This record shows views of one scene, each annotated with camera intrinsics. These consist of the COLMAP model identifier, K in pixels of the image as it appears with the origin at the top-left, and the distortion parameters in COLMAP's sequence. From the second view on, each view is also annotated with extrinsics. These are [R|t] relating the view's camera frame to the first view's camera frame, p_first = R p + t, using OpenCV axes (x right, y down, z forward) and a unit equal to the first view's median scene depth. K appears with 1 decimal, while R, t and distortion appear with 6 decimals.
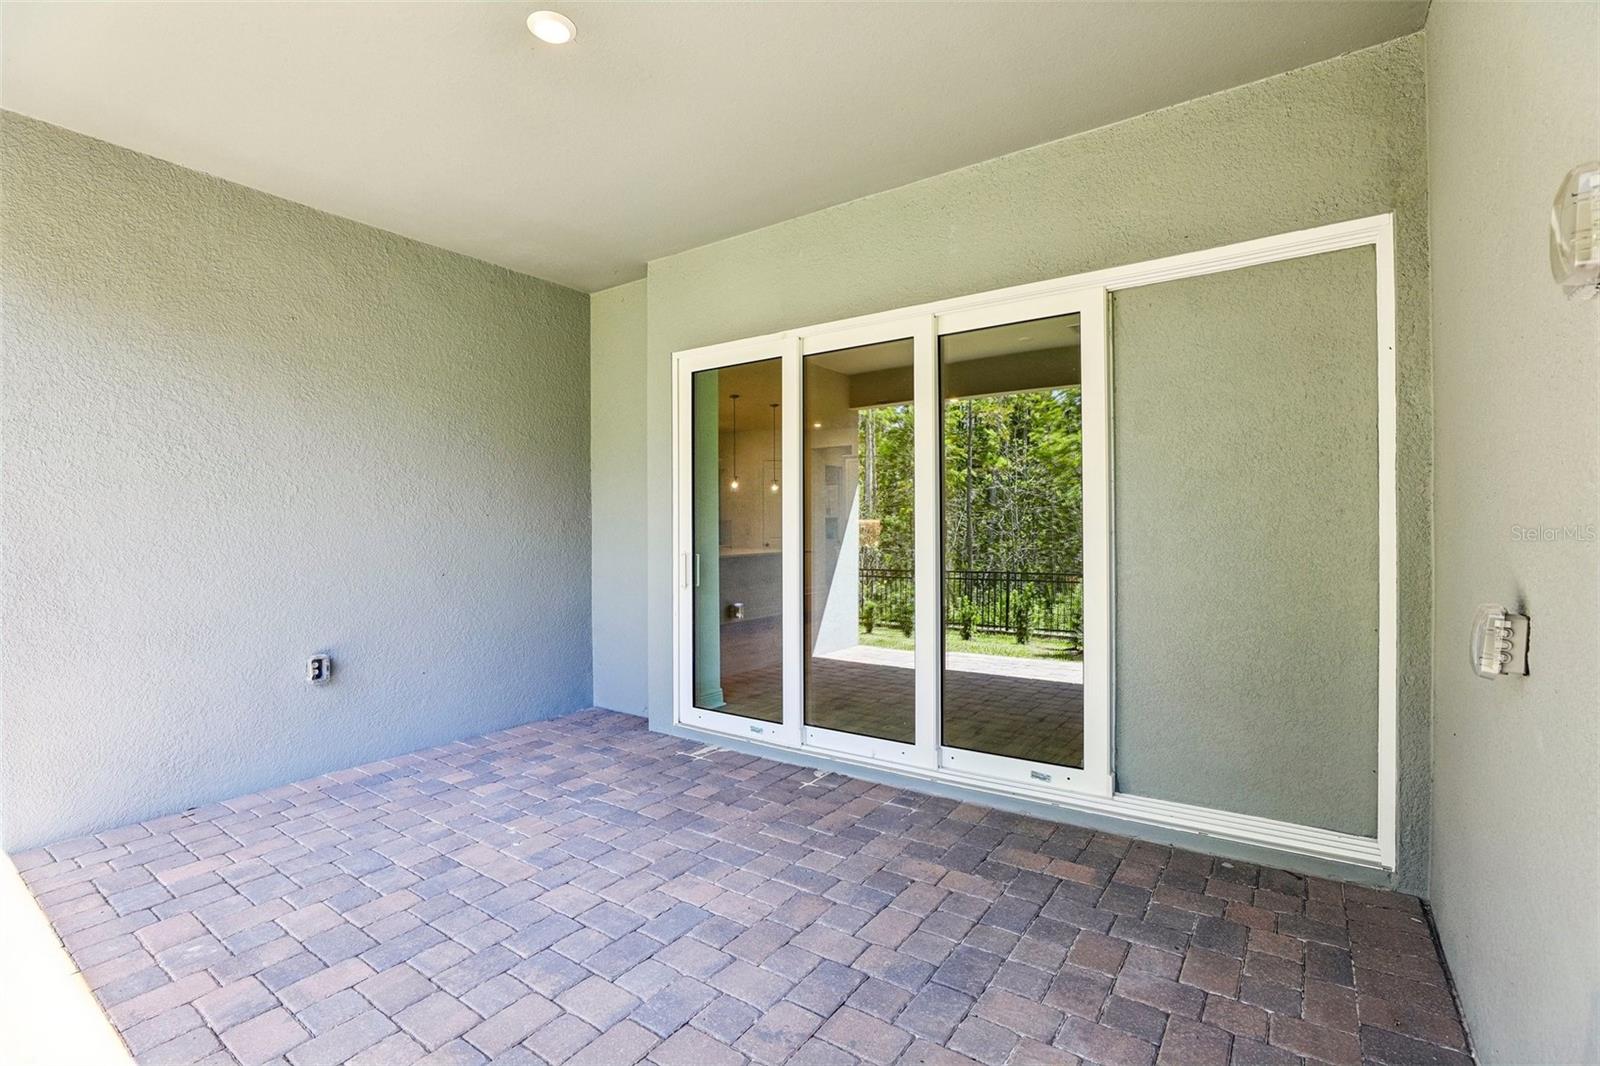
lens RADIAL K [[732.5, 0, 799.6], [0, 732.5, 526.0], [0, 0, 1]] dist [-0.038889, 0.012019]
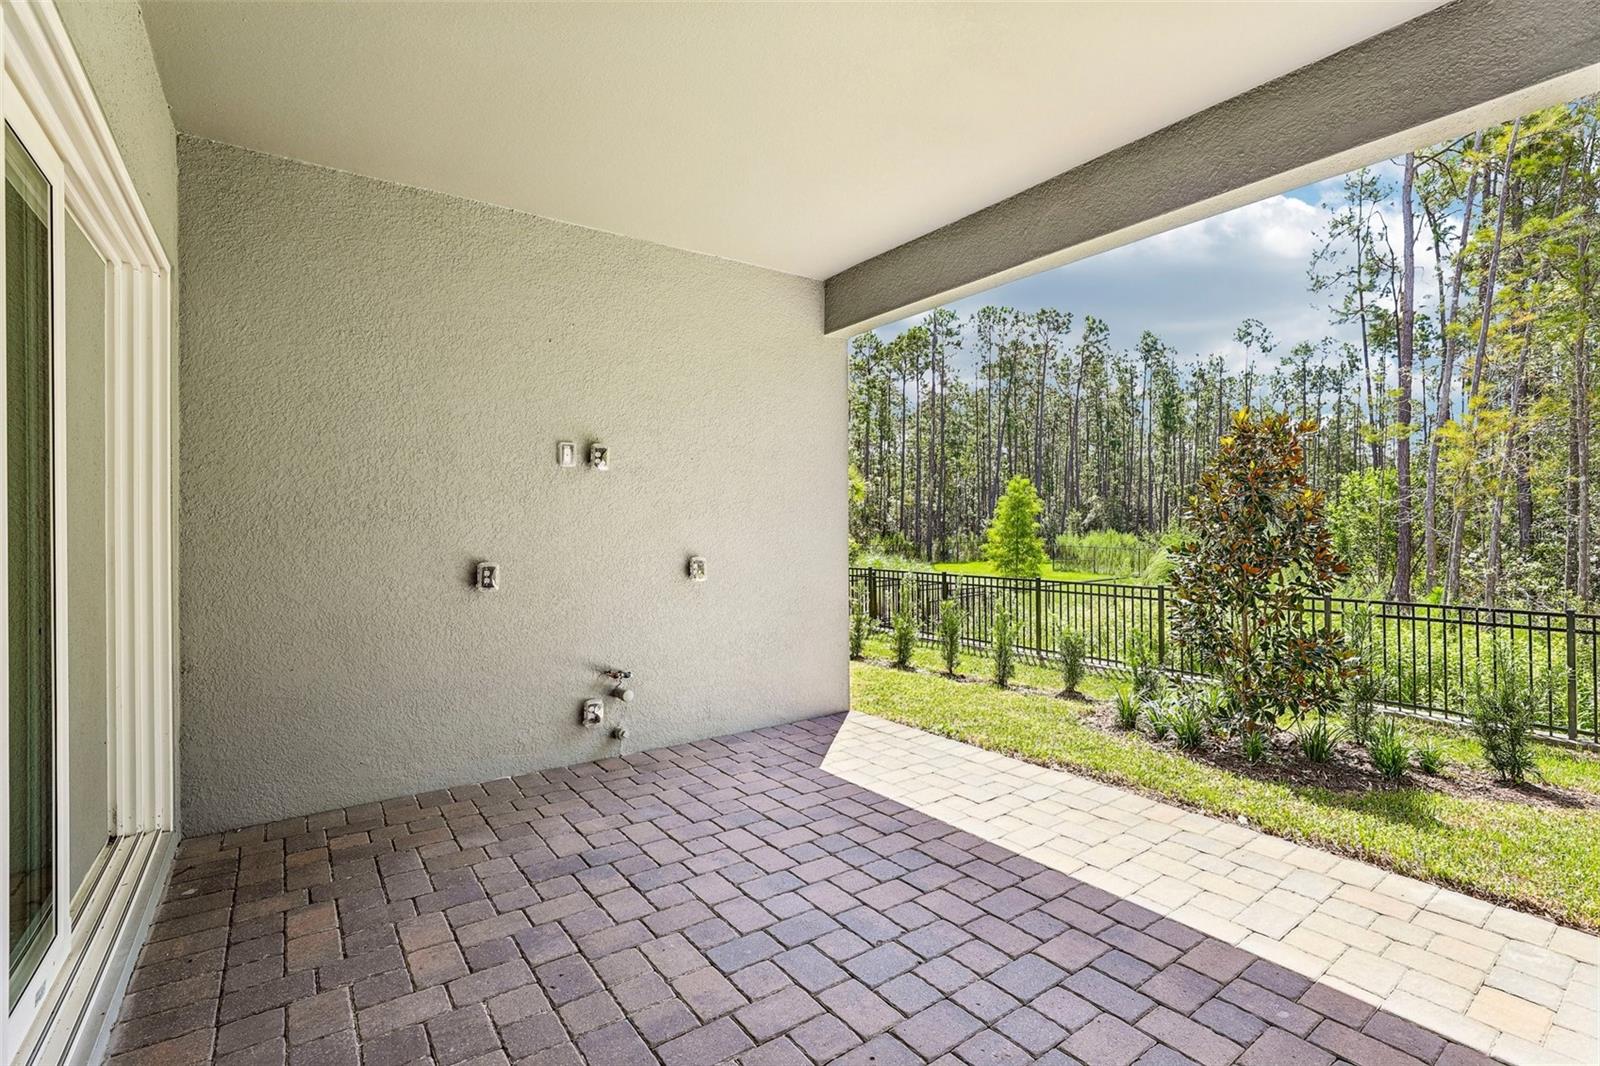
lens RADIAL K [[732.5, 0, 799.7], [0, 732.5, 530.7], [0, 0, 1]] dist [-0.038889, 0.012019]
pose [[-0.944442, 0.006144, 0.328622, -0.521450], [0.005852, 0.999981, -0.001879, -0.001207], [-0.328627, 0.000149, -0.944460, 1.749511]]
